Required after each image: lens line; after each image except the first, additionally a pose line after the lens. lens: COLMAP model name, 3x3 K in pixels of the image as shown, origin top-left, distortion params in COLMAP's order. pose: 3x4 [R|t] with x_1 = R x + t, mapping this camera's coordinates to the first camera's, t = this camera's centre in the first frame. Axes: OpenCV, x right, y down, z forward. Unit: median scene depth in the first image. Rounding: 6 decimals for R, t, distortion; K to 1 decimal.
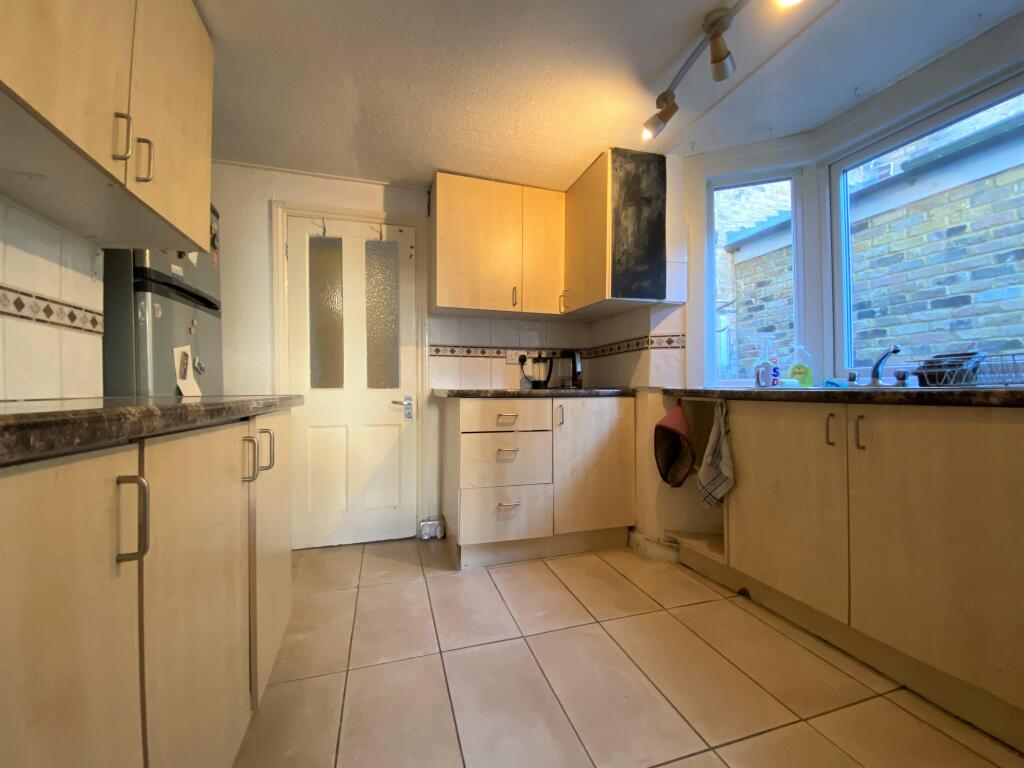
lens RADIAL K [[423.2, 0, 511.6], [0, 423.2, 381.5], [0, 0, 1]] dist [0.003269, -0.011155]
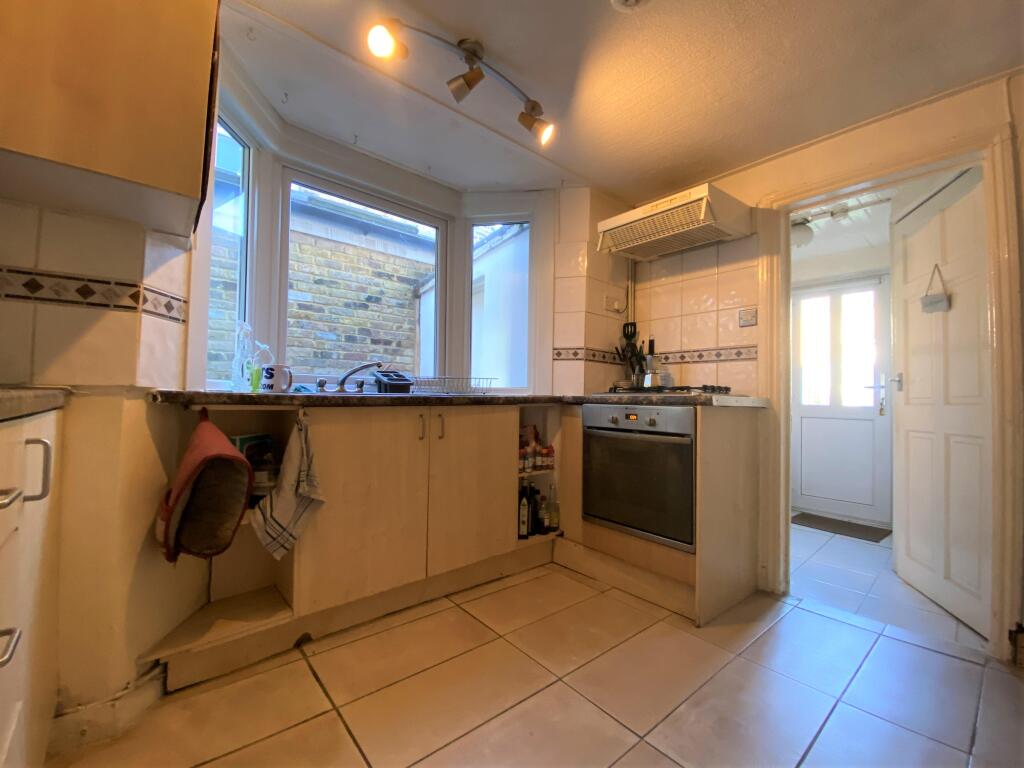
lens RADIAL K [[423.2, 0, 508.5], [0, 423.2, 392.4], [0, 0, 1]] dist [0.003269, -0.011155]
pose [[-0.391365, 0.006497, 0.920213, -0.332623], [-0.024307, 0.999553, -0.017394, 0.018273], [-0.919915, -0.029175, -0.391032, 0.868098]]
